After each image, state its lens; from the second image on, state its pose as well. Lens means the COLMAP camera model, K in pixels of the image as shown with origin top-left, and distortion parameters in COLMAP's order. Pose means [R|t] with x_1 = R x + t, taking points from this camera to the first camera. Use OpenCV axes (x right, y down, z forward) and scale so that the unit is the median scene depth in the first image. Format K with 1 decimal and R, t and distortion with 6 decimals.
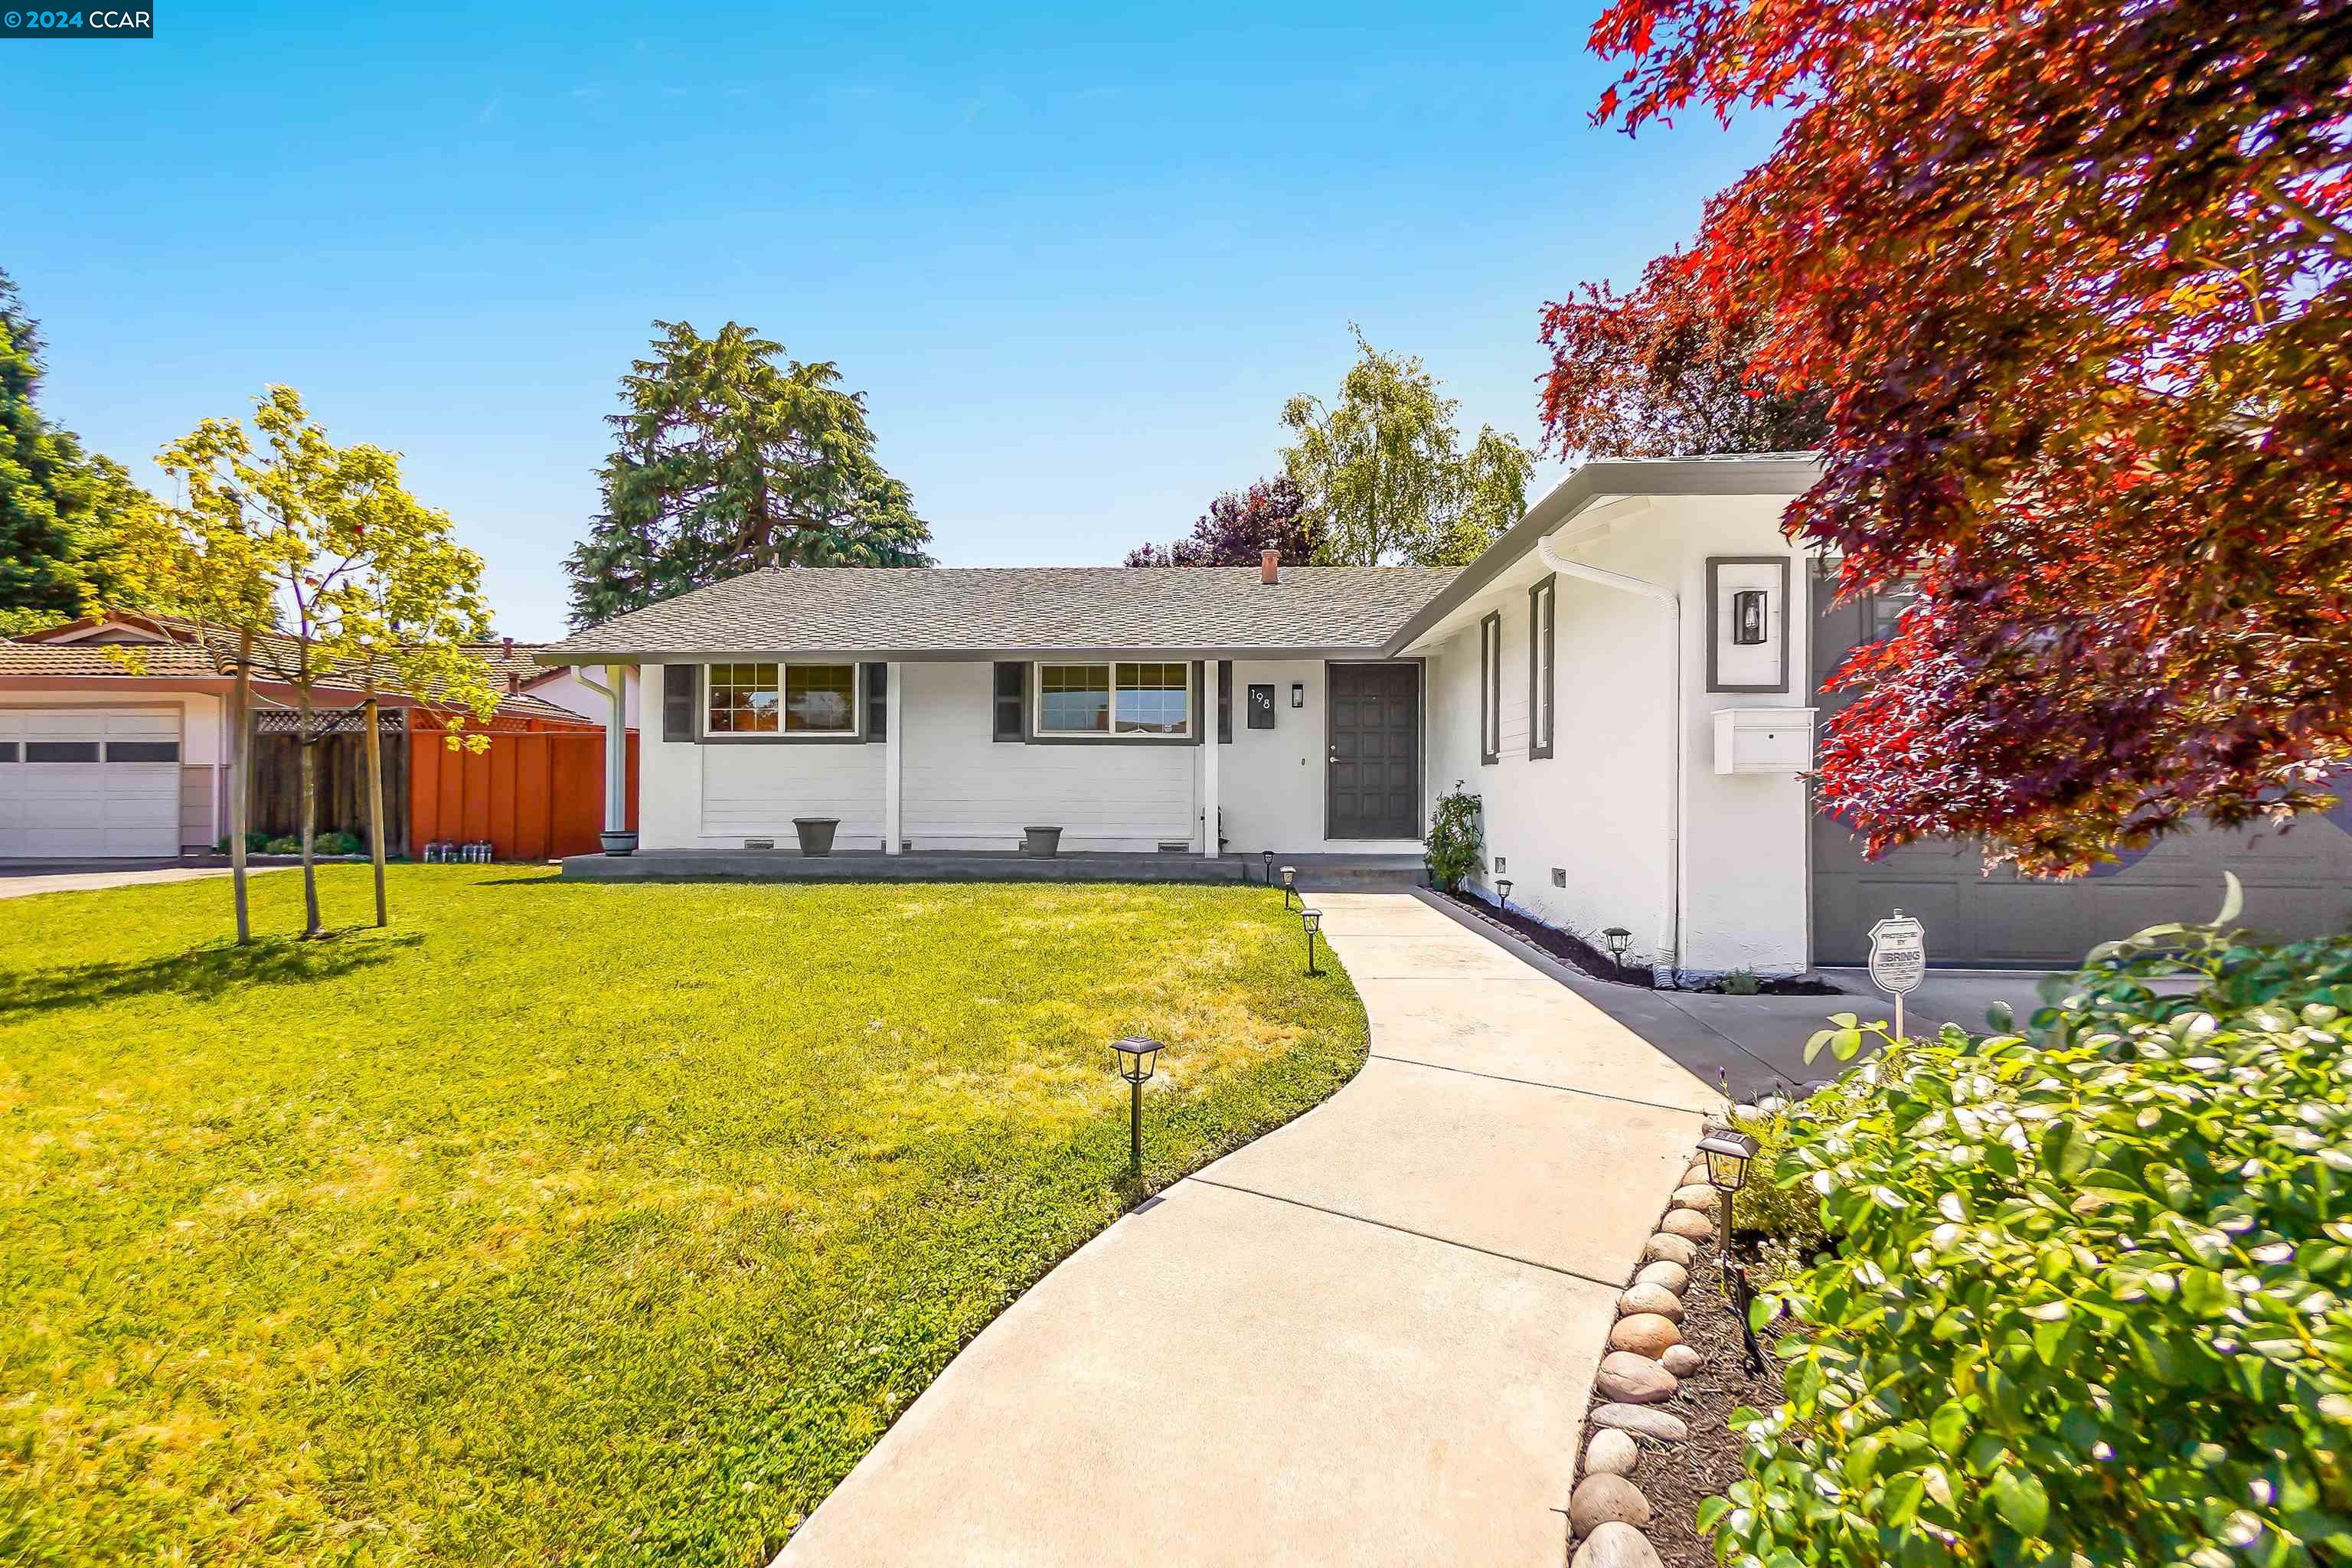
lens RADIAL K [[1148.3, 0, 1181.4], [0, 1148.3, 790.4], [0, 0, 1]] dist [0.035012, 0.000731]
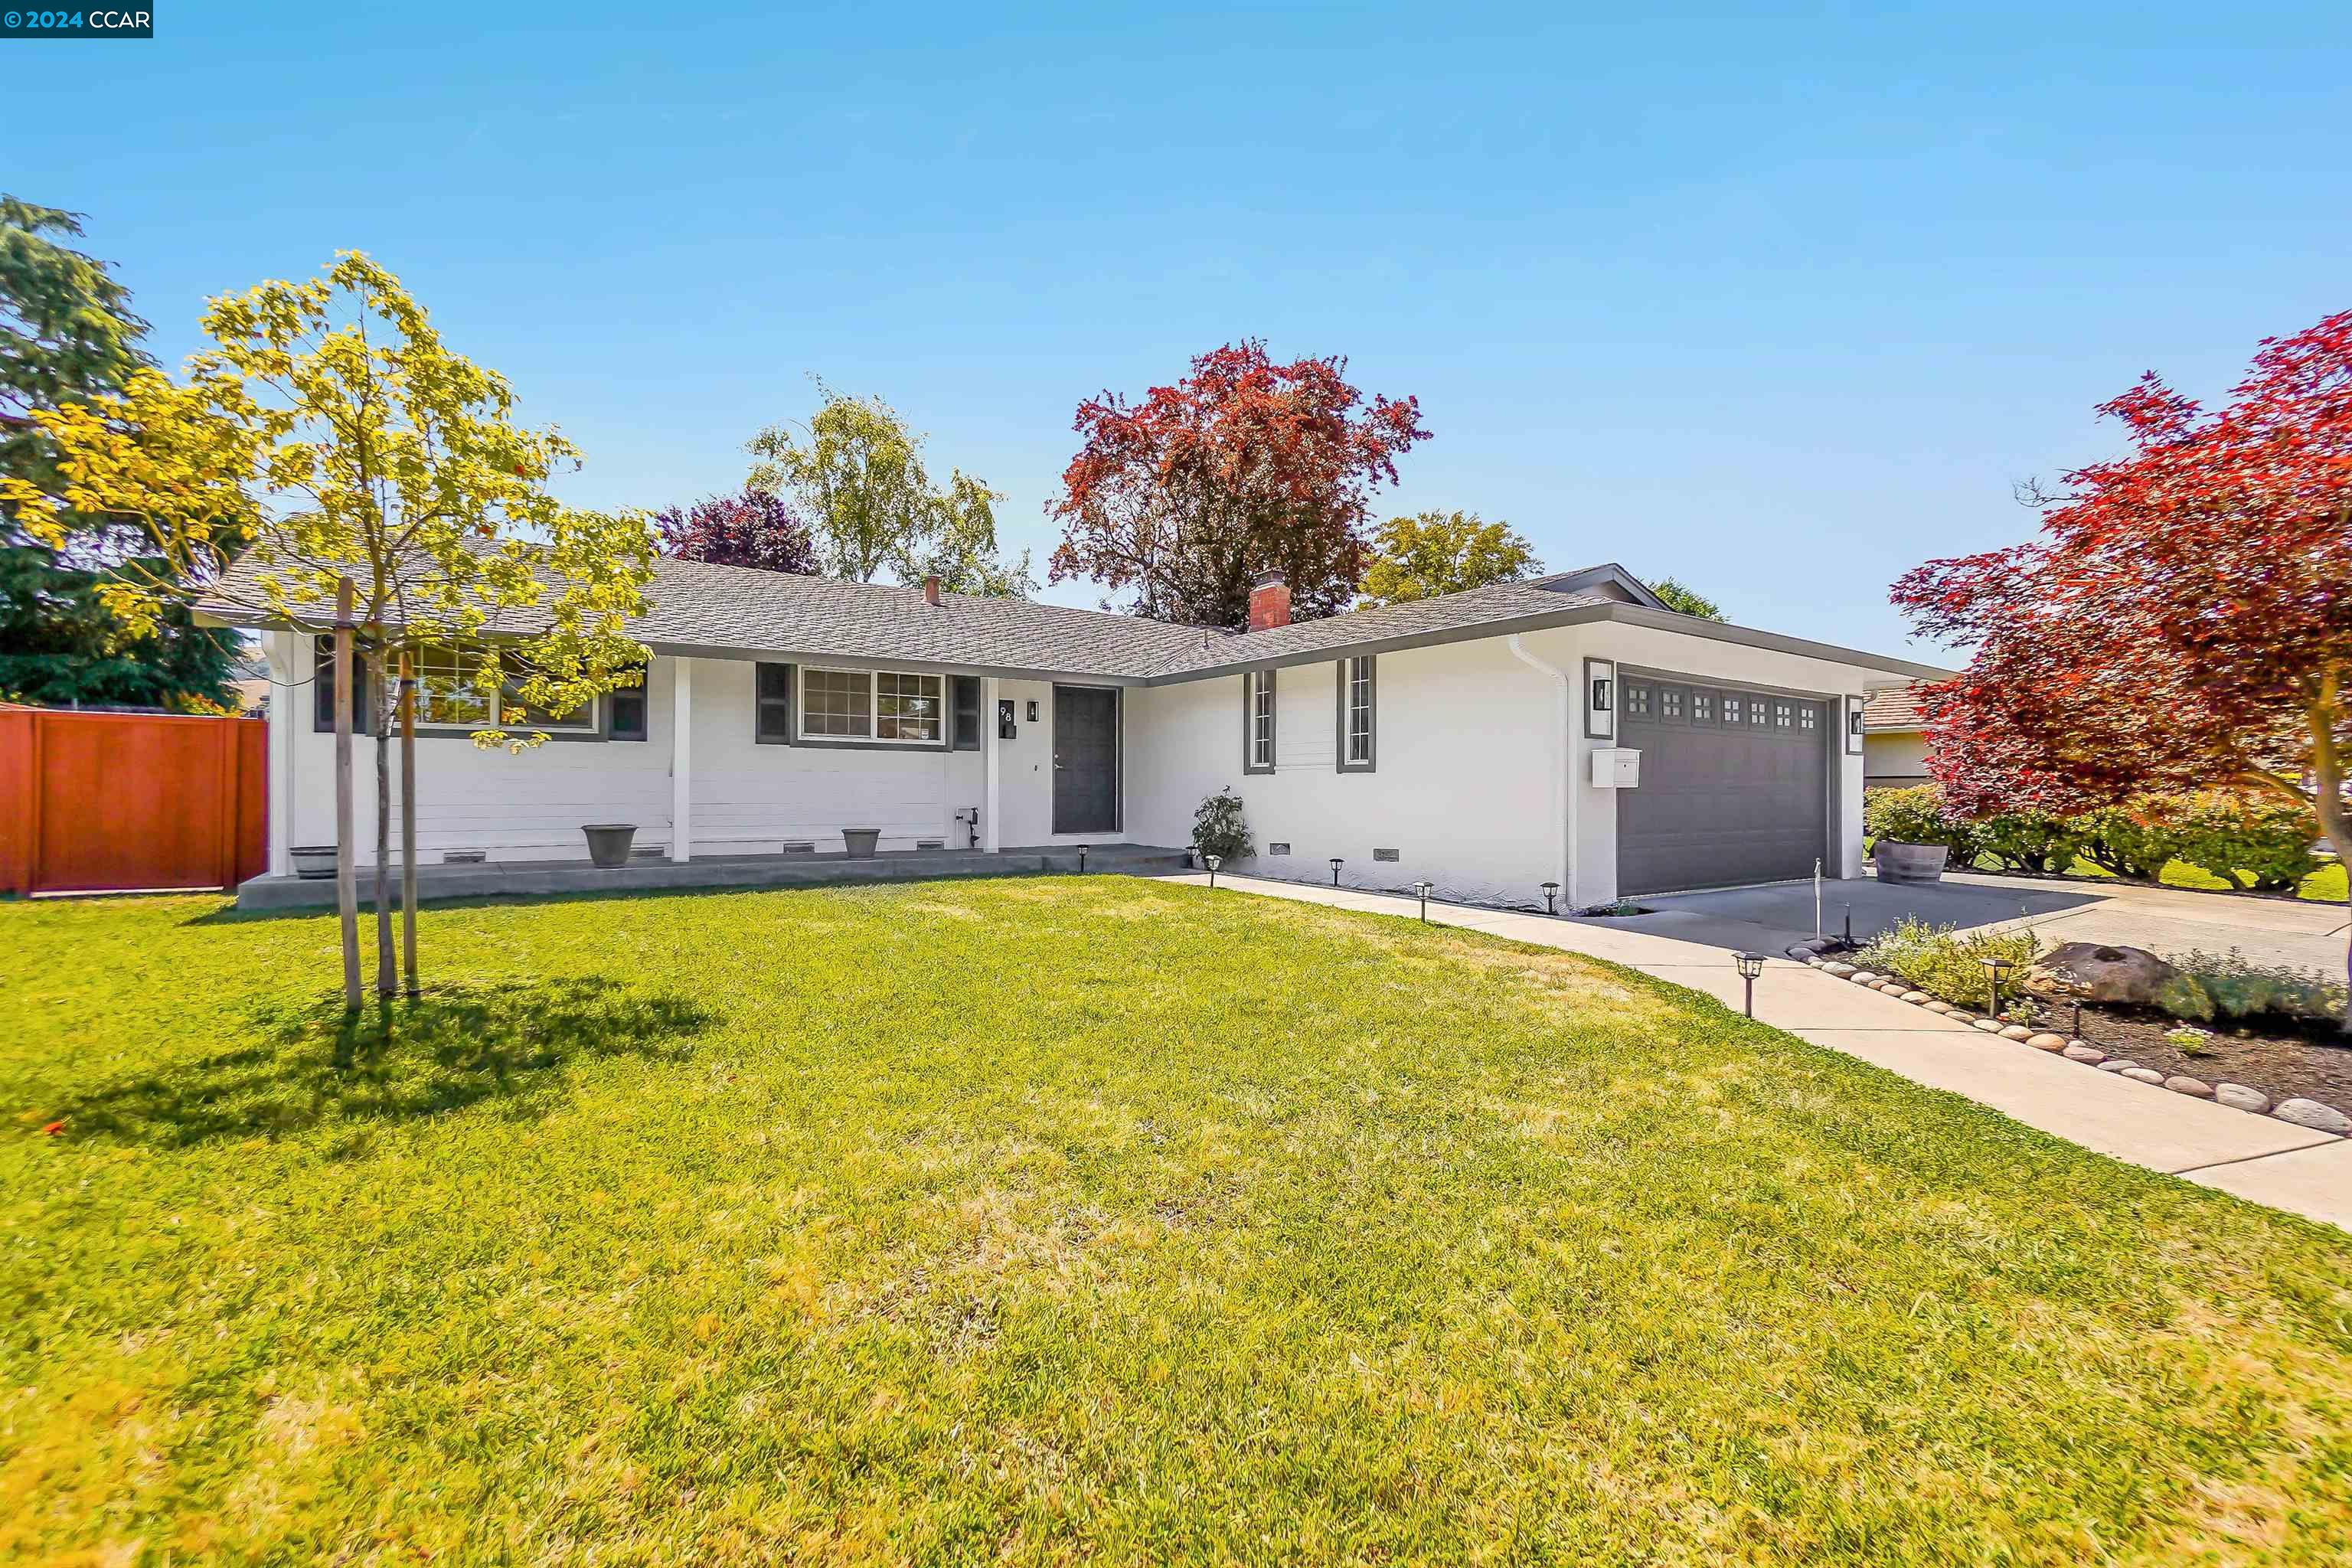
lens RADIAL K [[1056.9, 0, 1173.0], [0, 1056.9, 787.6], [0, 0, 1]] dist [-0.000144, 0.000066]
pose [[0.786837, 0.002977, 0.617154, -0.438425], [-0.001881, 0.999995, -0.002426, -0.003184], [-0.617158, 0.000749, 0.786839, 0.072835]]
